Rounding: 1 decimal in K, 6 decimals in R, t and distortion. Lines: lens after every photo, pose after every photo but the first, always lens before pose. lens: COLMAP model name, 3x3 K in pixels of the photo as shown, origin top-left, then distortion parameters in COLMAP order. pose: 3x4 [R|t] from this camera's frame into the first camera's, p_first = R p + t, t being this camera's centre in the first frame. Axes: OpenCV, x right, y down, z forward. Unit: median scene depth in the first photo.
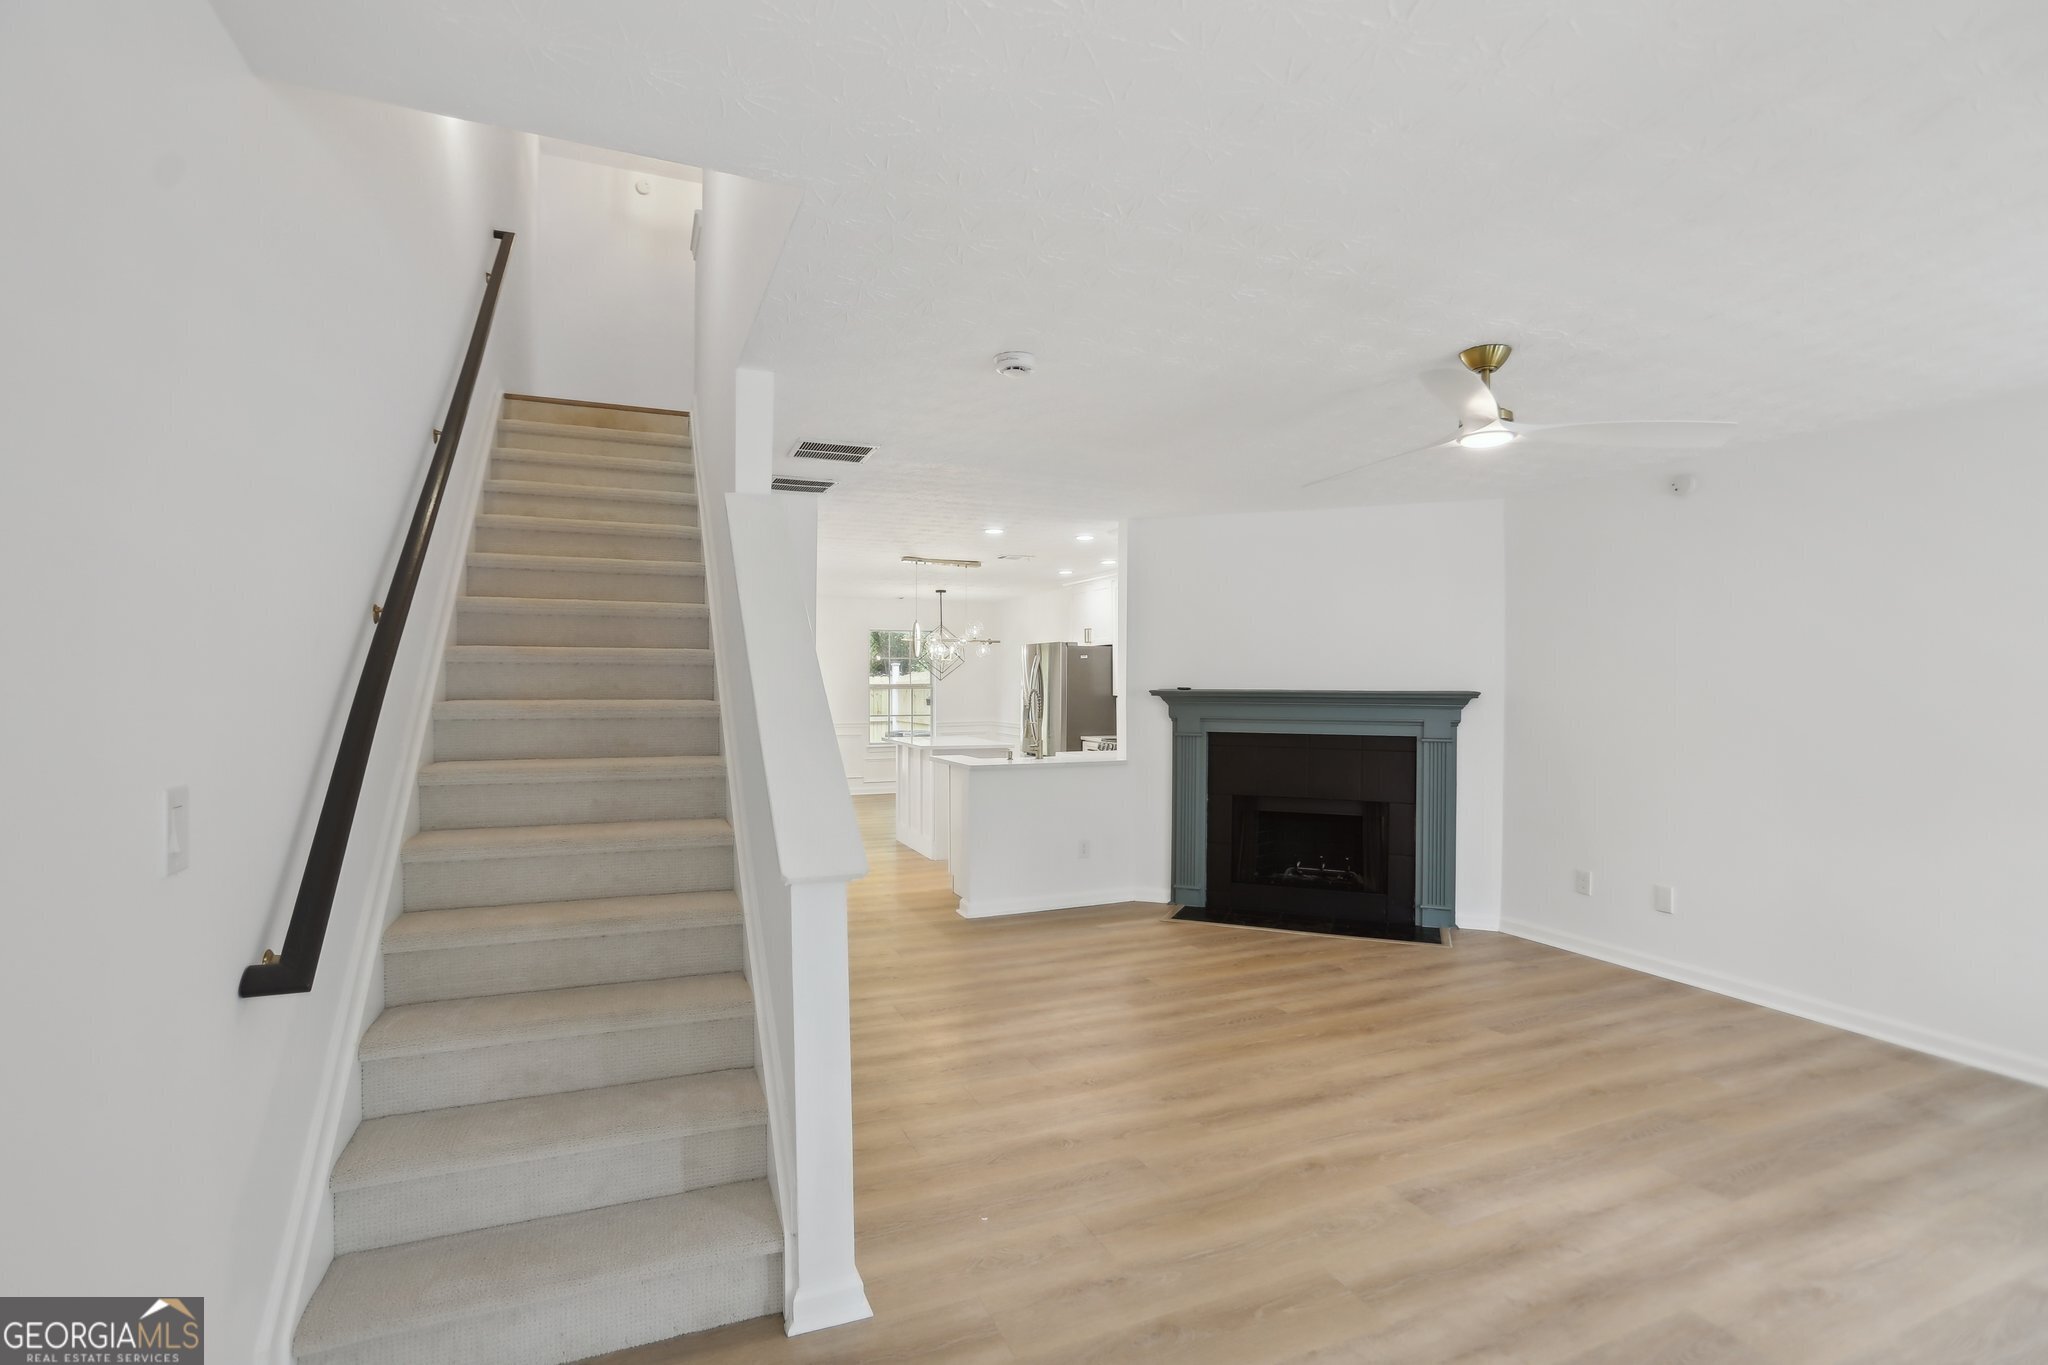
lens RADIAL K [[942.1, 0, 1009.4], [0, 942.1, 683.6], [0, 0, 1]] dist [-0.064189, 0.035118]
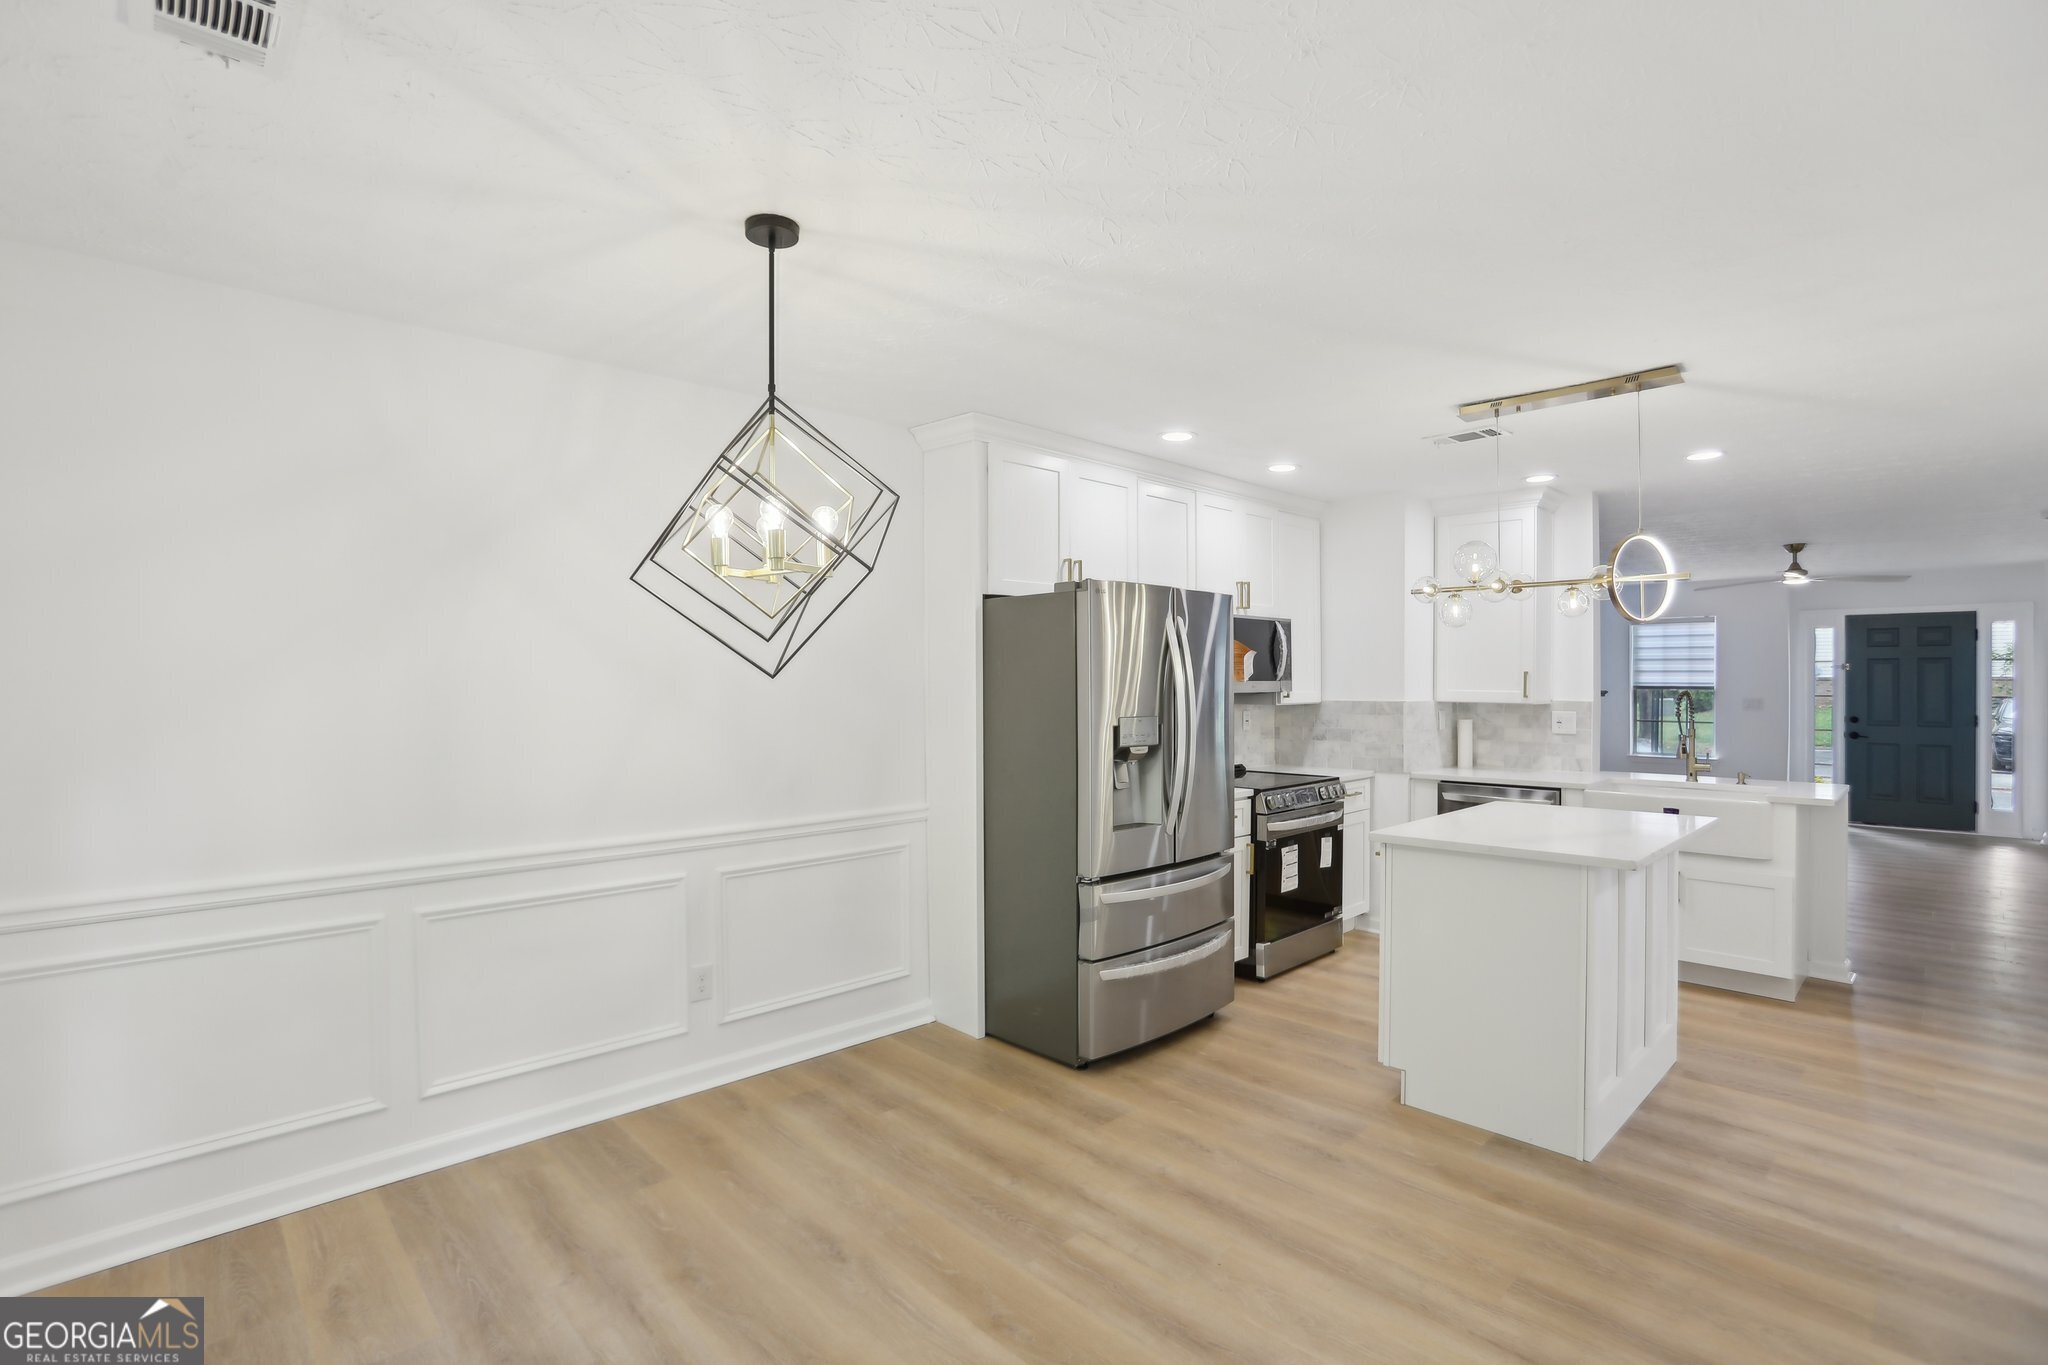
lens RADIAL K [[948.0, 0, 1024.0], [0, 948.0, 682.5], [0, 0, 1]] dist [-0.049516, 0.020629]
pose [[-0.357514, -0.000517, 0.933907, -0.645805], [0.000642, 0.999999, 0.000799, -0.001746], [-0.933907, 0.000885, -0.357514, 2.374000]]
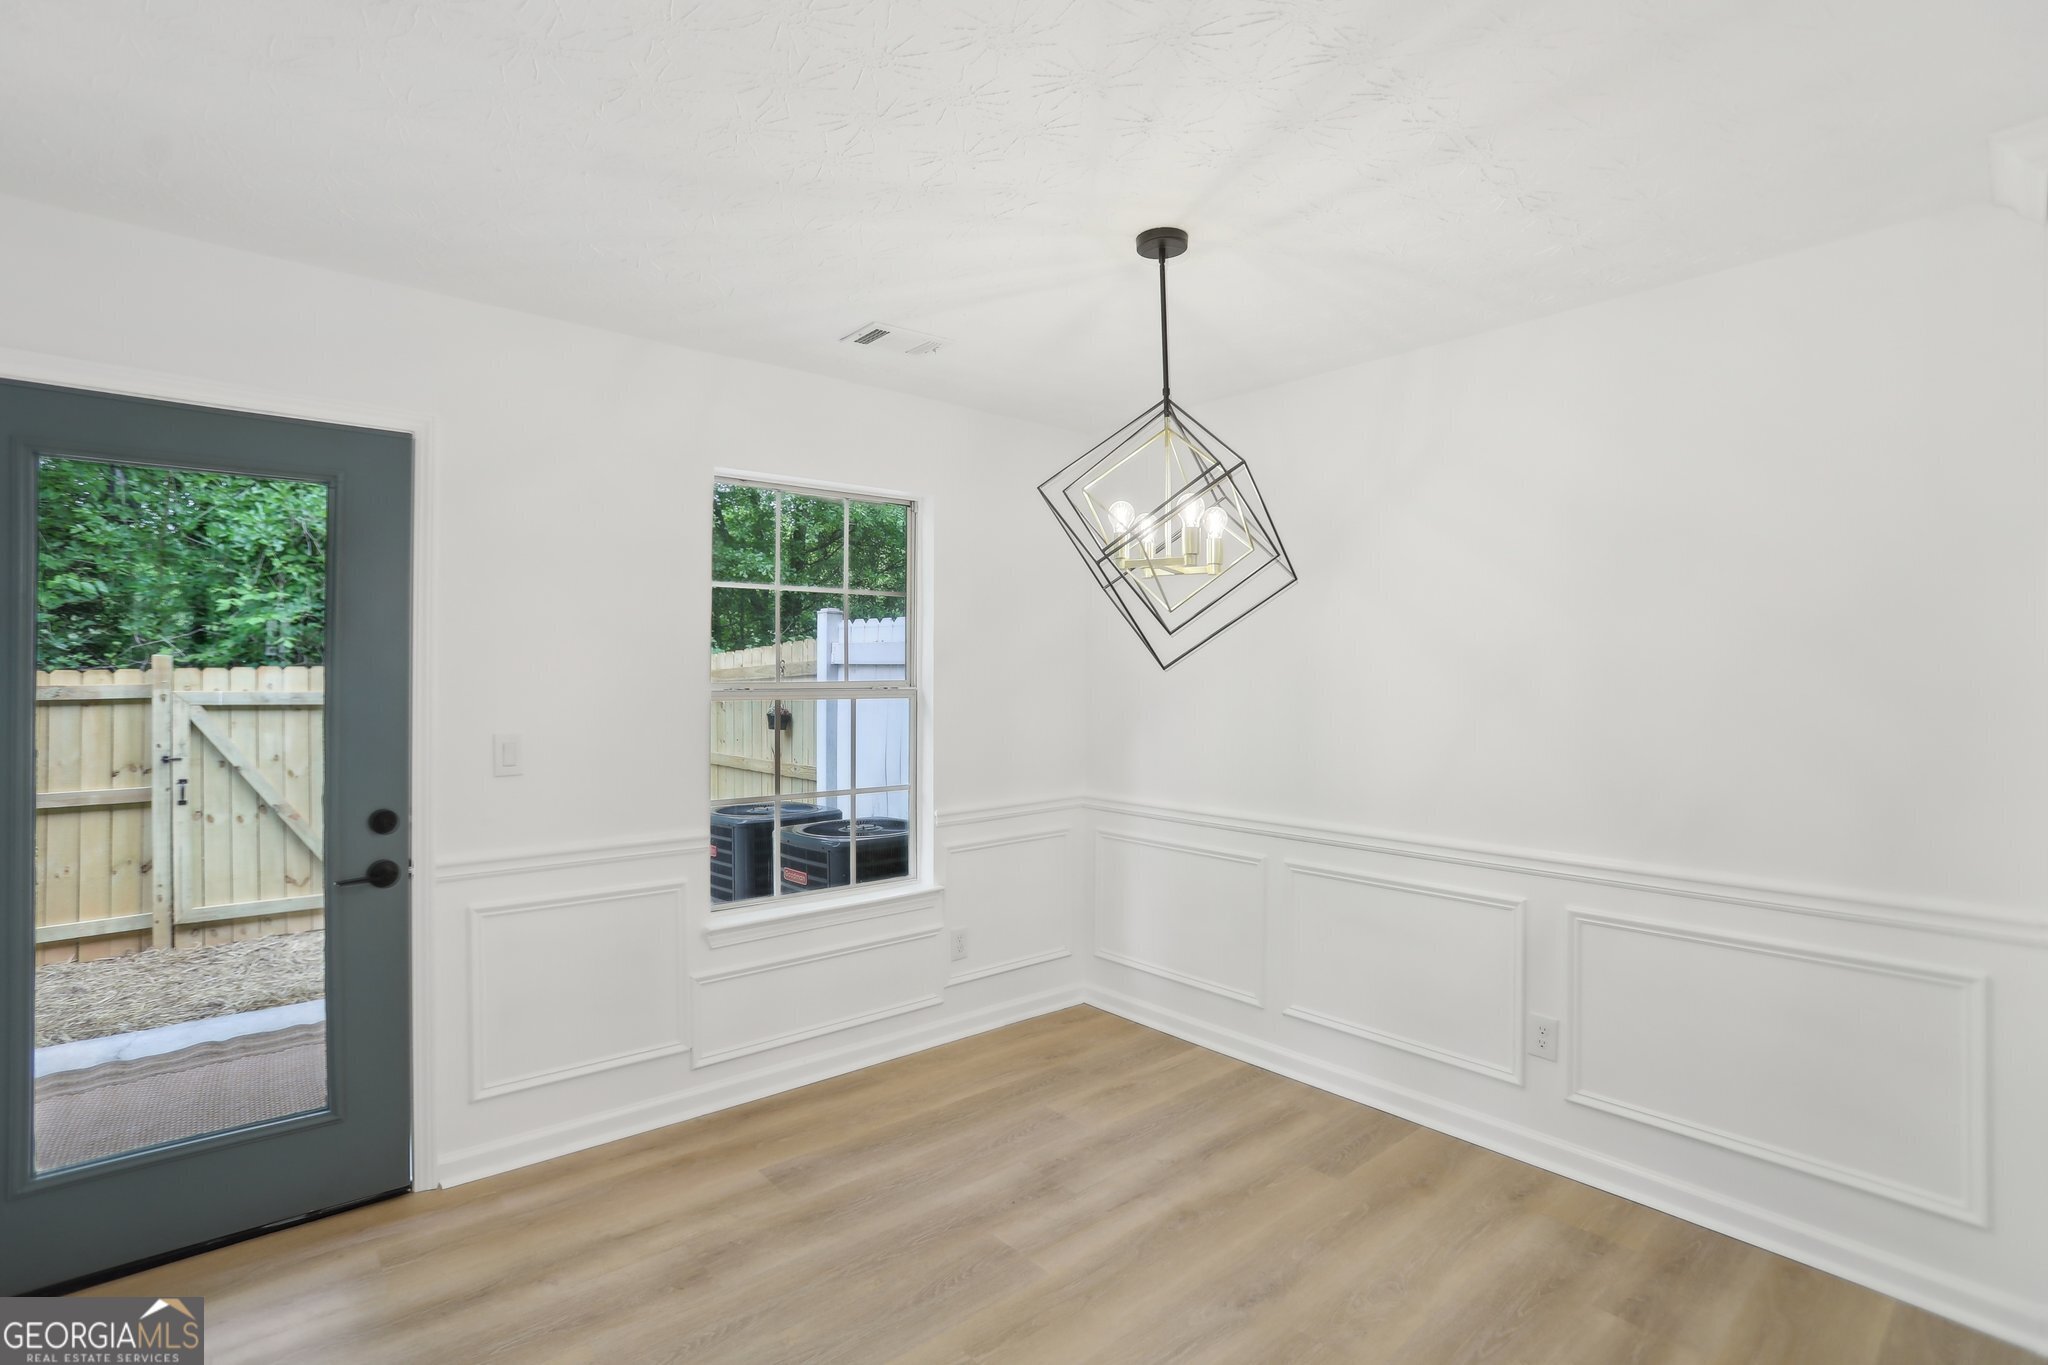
lens RADIAL K [[965.7, 0, 1014.4], [0, 965.7, 677.4], [0, 0, 1]] dist [-0.053721, 0.022895]
pose [[0.952063, 0.000860, 0.305902, -0.398896], [-0.001138, 0.999999, 0.000731, -0.000447], [-0.305901, -0.001044, 0.952063, 1.891832]]
